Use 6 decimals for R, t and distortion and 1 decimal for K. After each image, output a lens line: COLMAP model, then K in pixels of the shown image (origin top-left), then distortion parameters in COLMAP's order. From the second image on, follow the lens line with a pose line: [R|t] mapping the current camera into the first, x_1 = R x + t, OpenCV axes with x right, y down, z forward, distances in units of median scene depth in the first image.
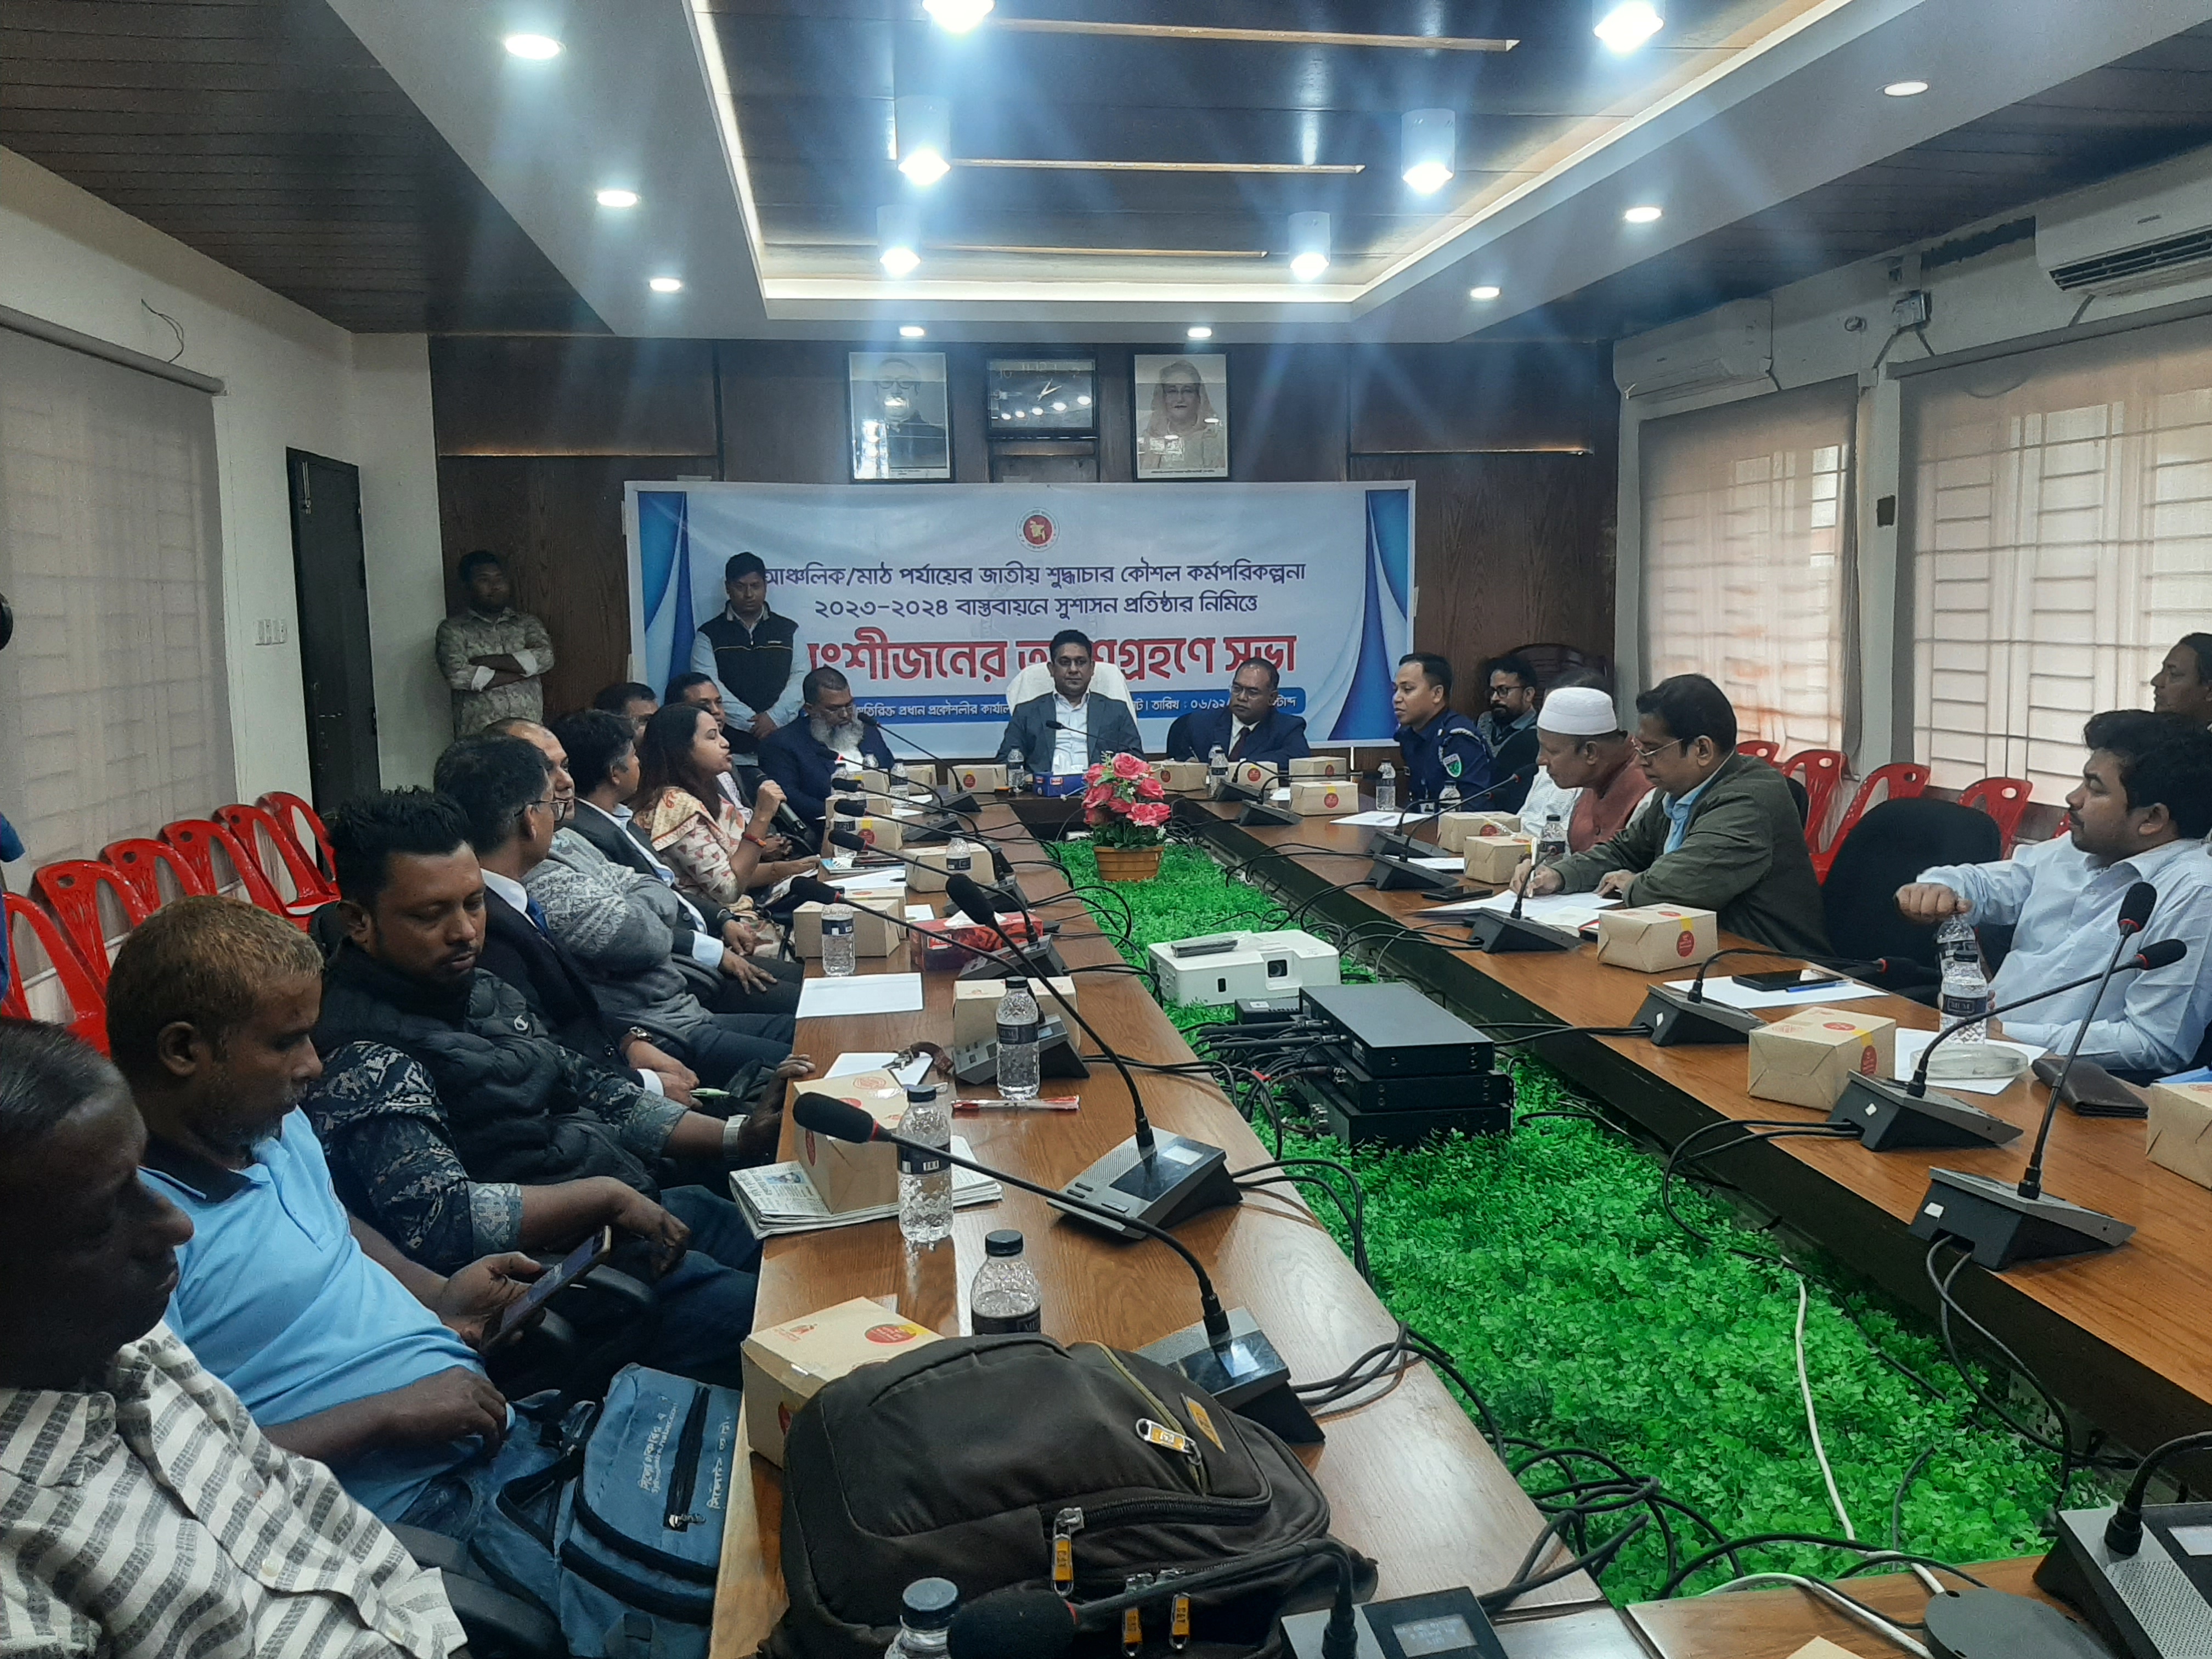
lens RADIAL K [[1722.0, 0, 1103.1], [0, 1722.0, 827.7], [0, 0, 1]] dist [0.097748, -0.145070]
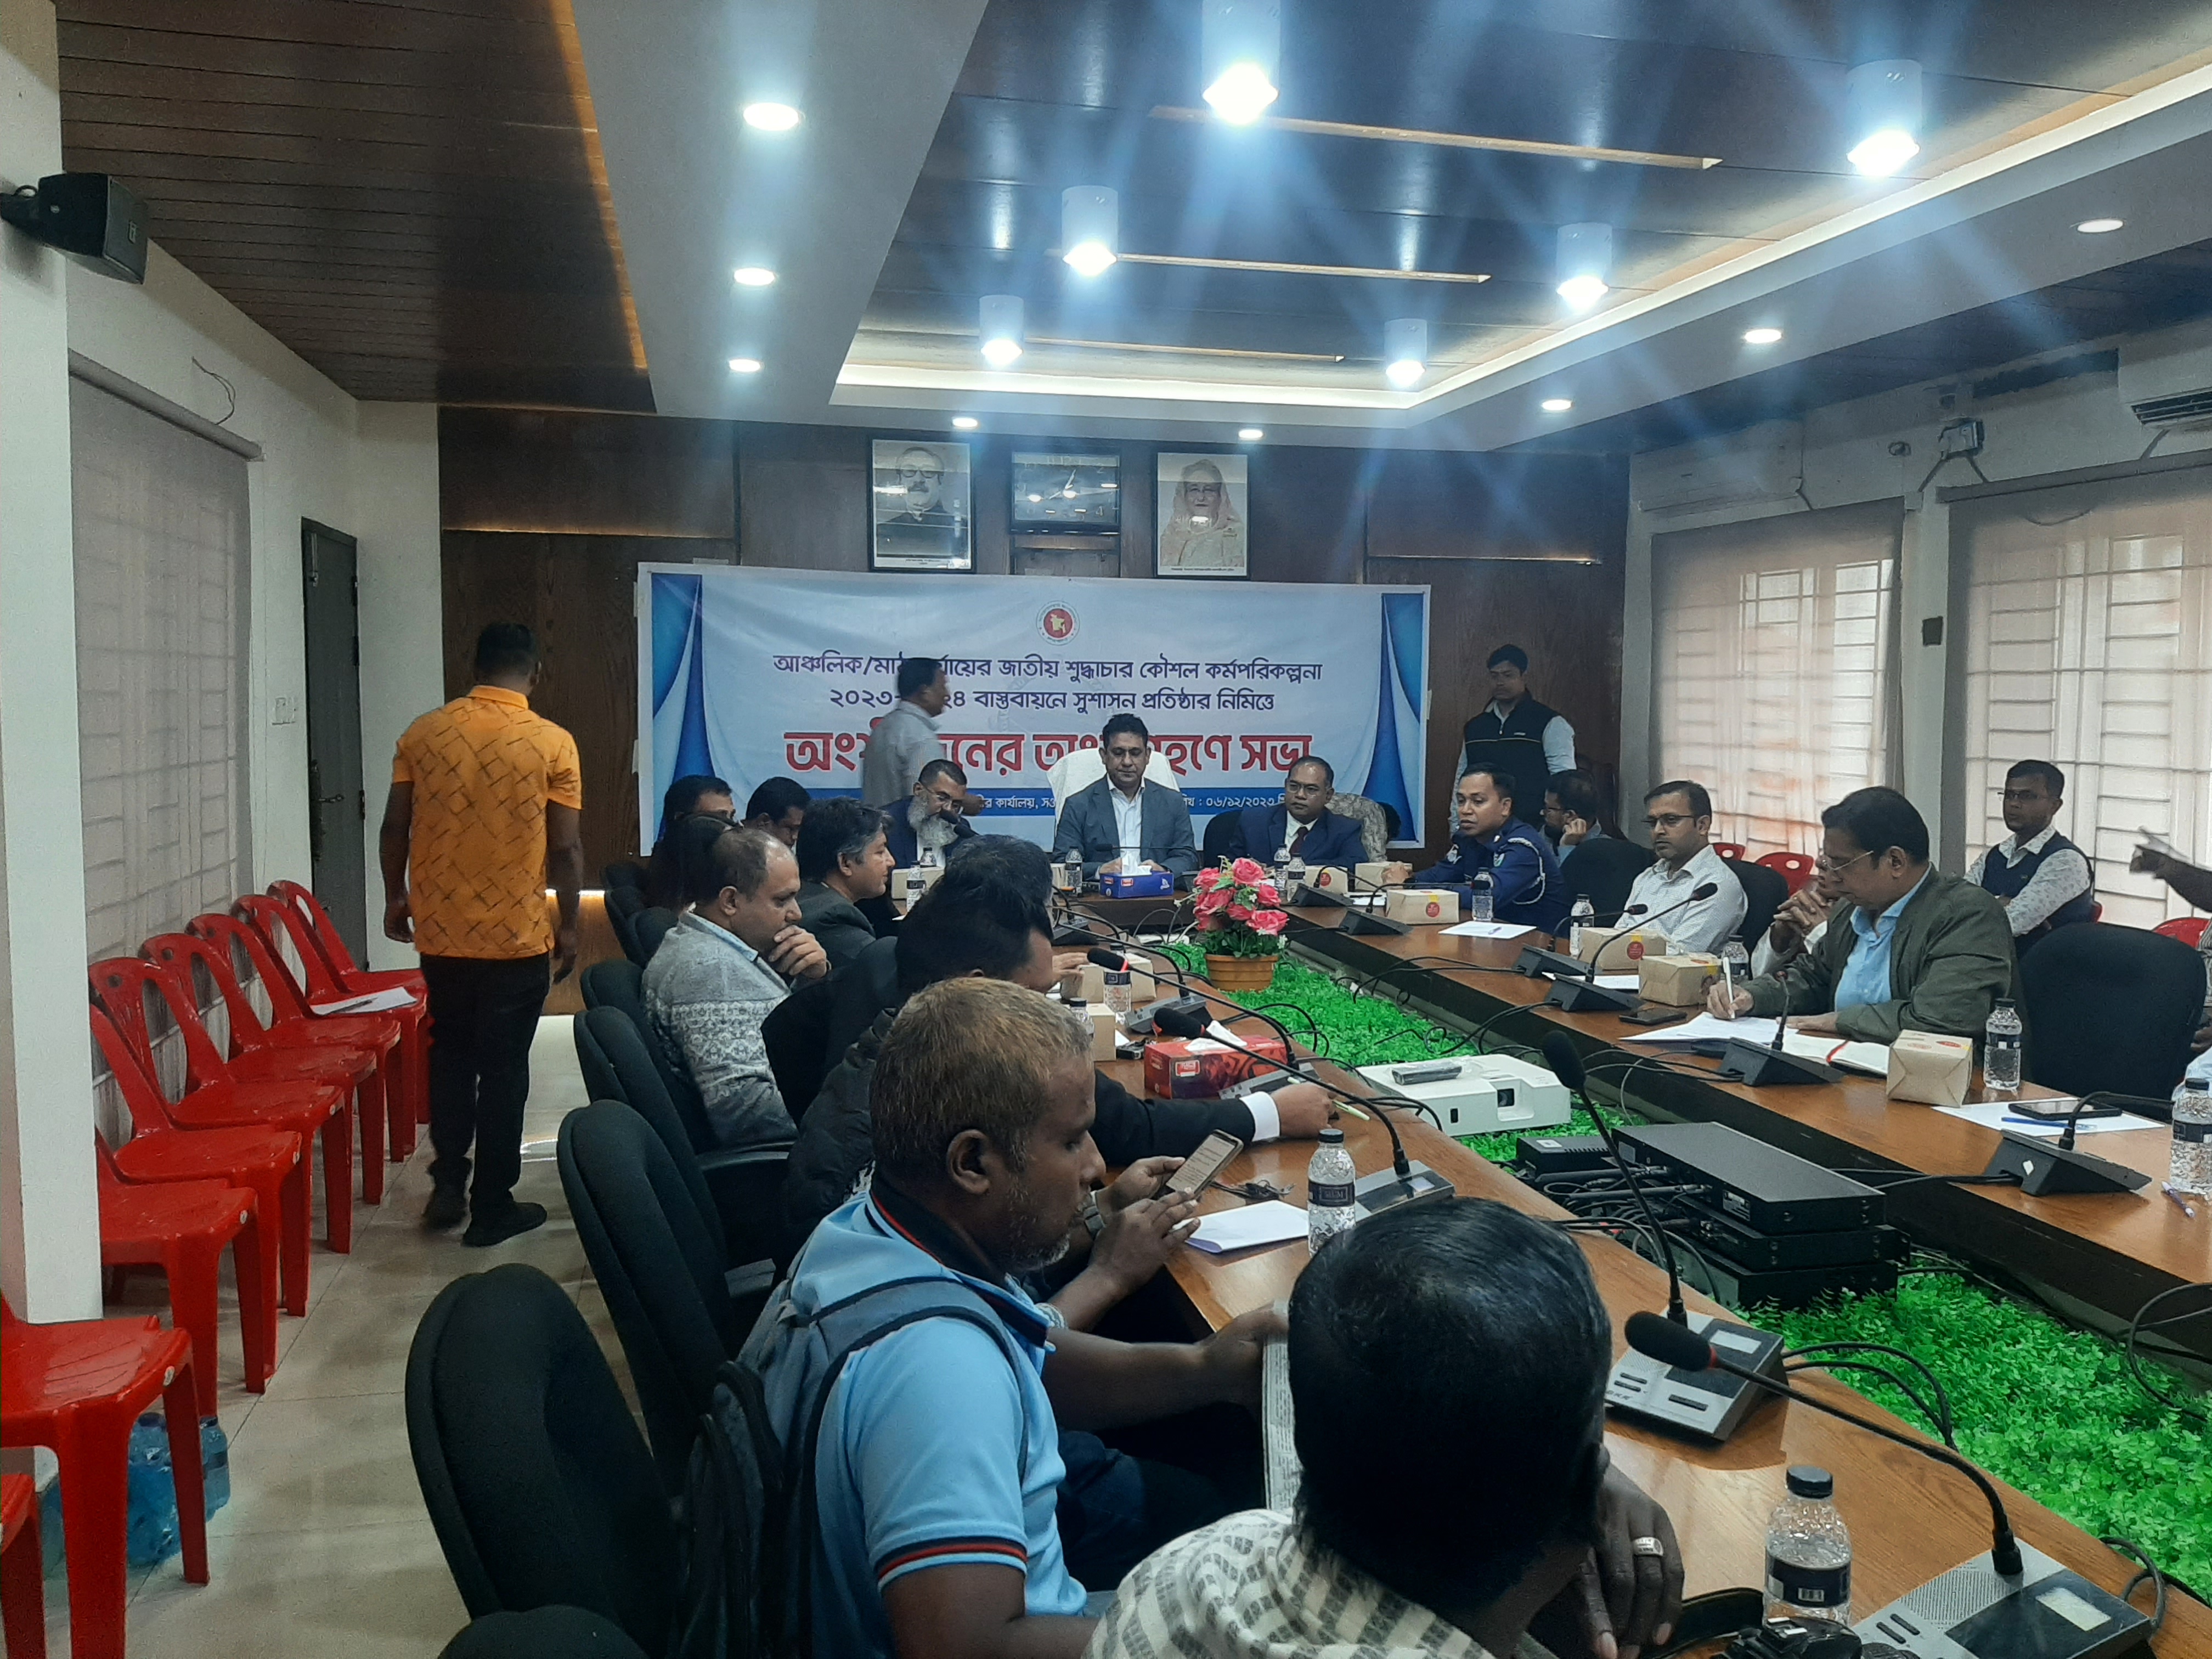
lens RADIAL K [[1722.0, 0, 1100.4], [0, 1722.0, 825.7], [0, 0, 1]] dist [0.097748, -0.145070]
pose [[0.996962, 0.019352, 0.075452, -0.114183], [-0.015451, 0.998531, -0.051939, -0.008440], [-0.076346, 0.050616, 0.995796, 0.032920]]
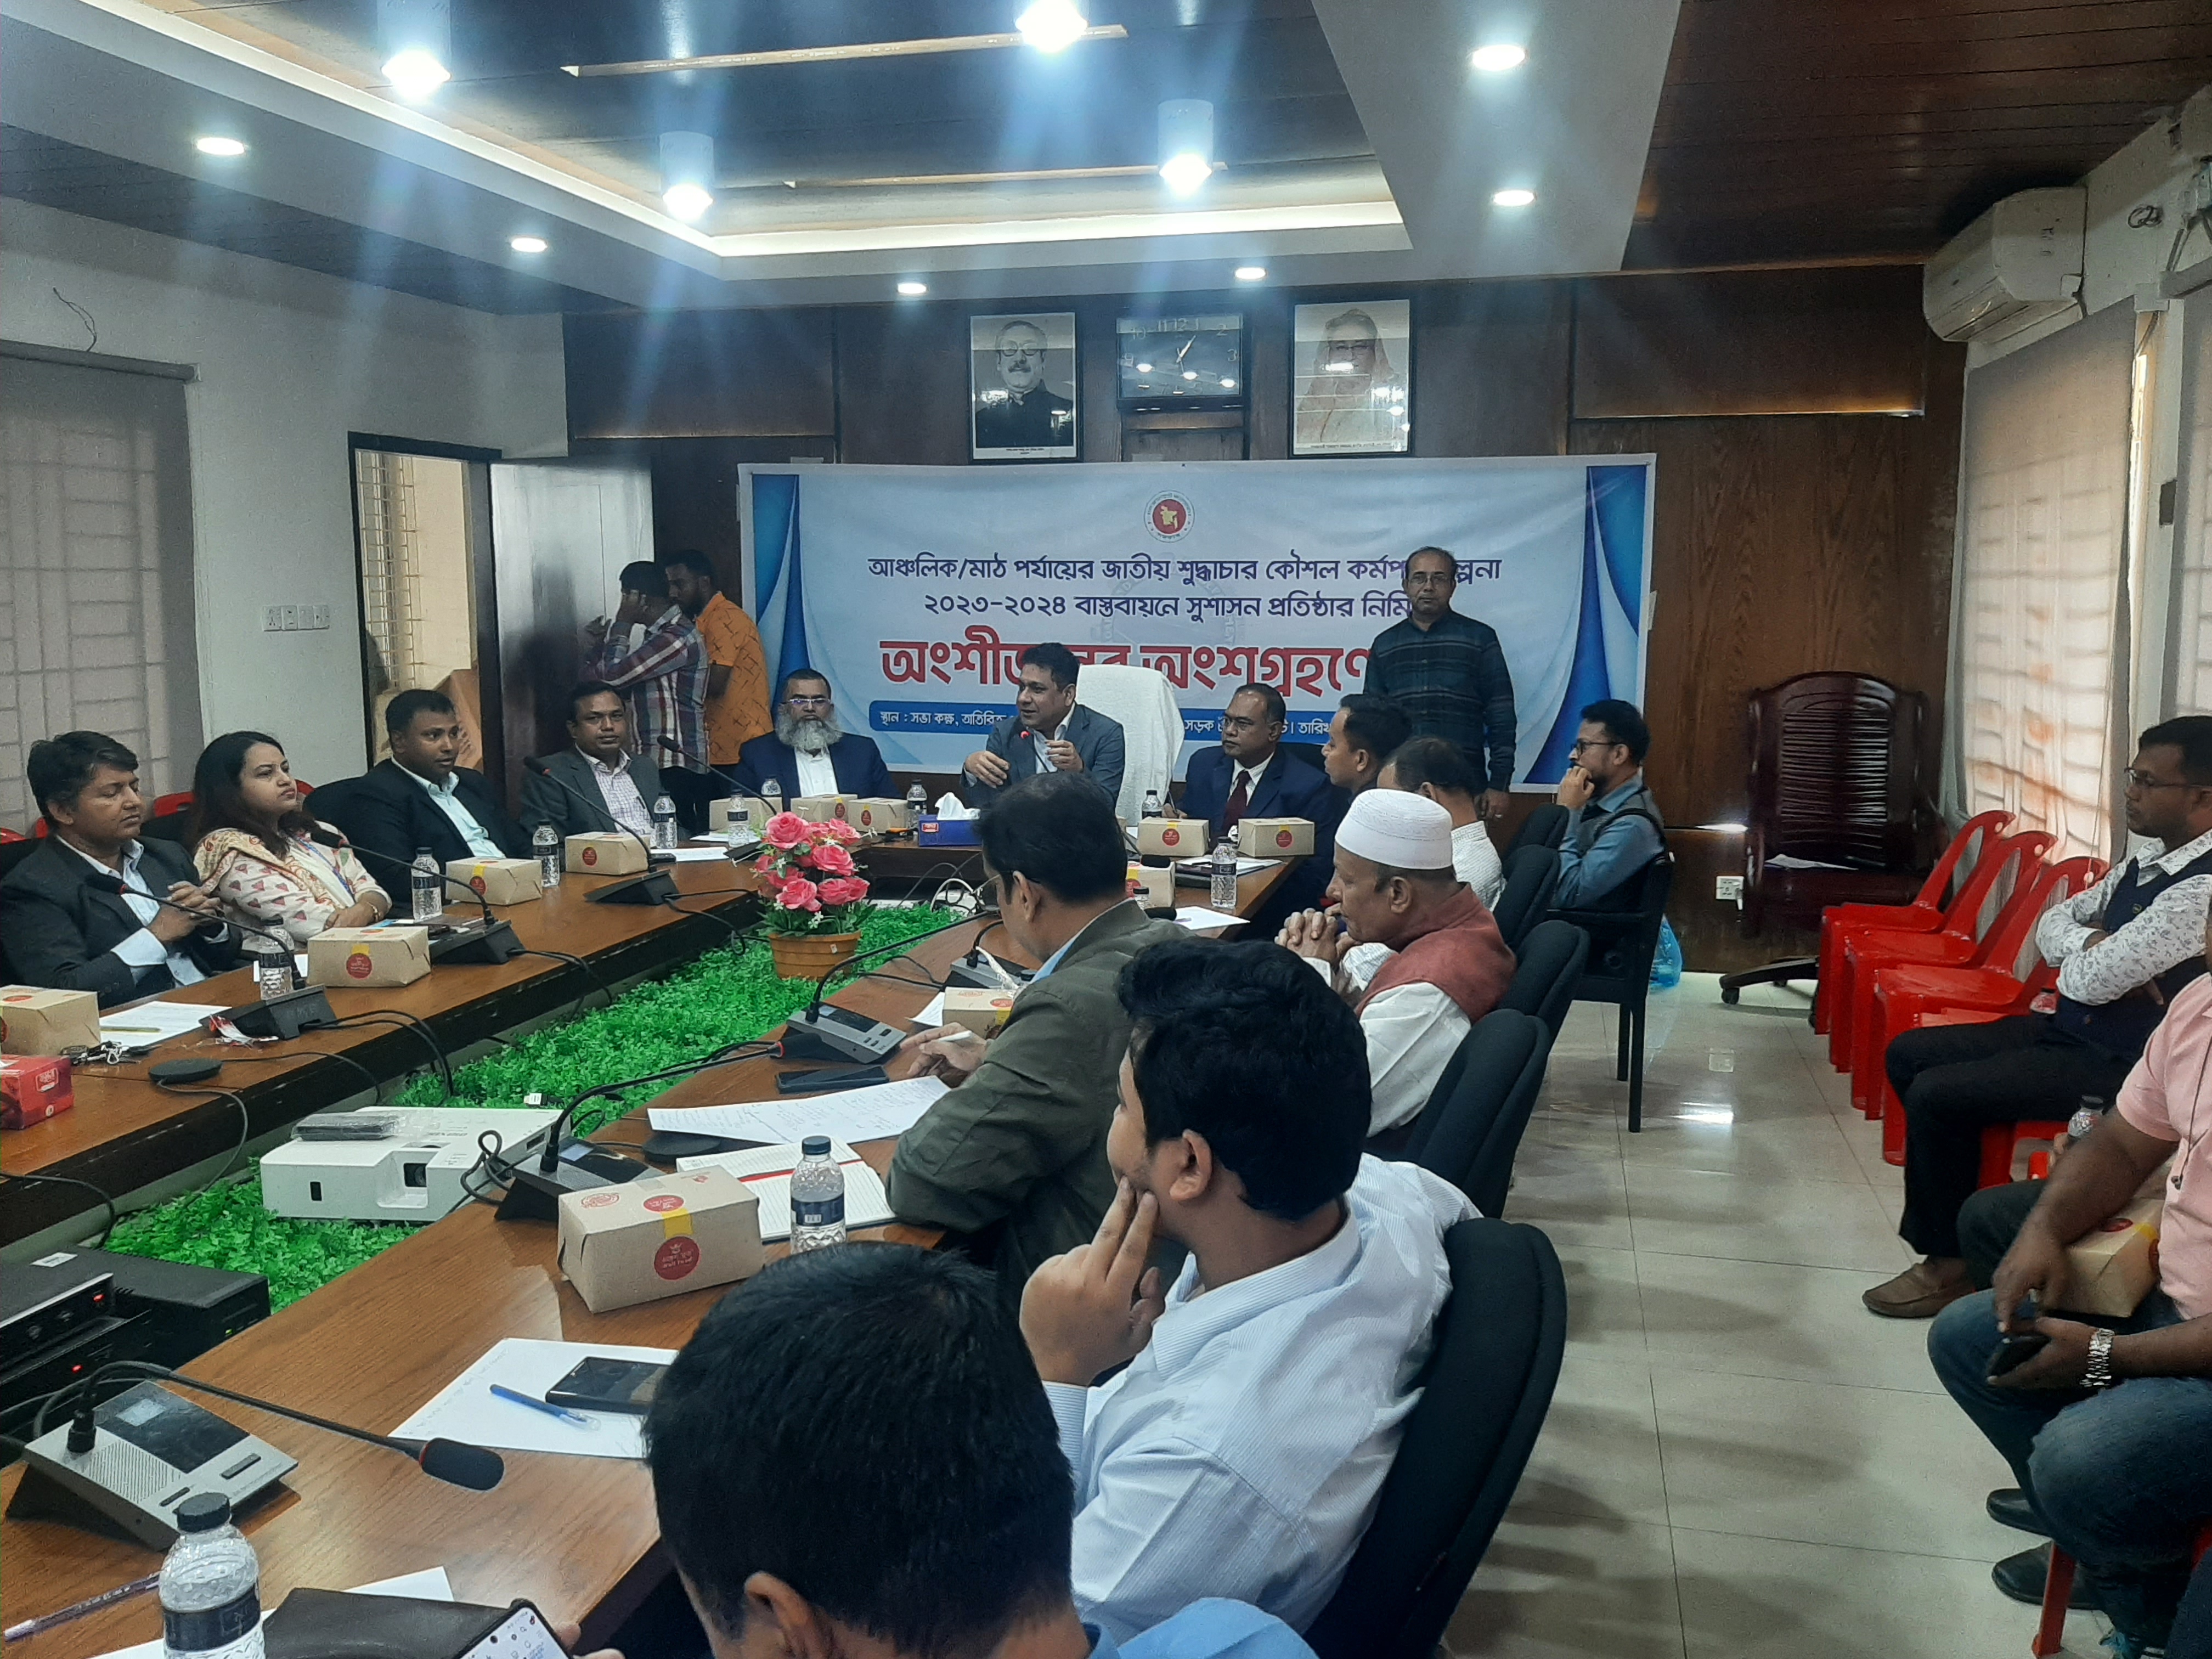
lens RADIAL K [[1722.0, 0, 1097.8], [0, 1722.0, 818.4], [0, 0, 1]] dist [0.097748, -0.145070]
pose [[0.920592, 0.071744, -0.383878, 0.356495], [-0.067226, 0.997420, 0.025194, -0.057261], [0.384695, 0.002613, 0.923040, 0.266174]]
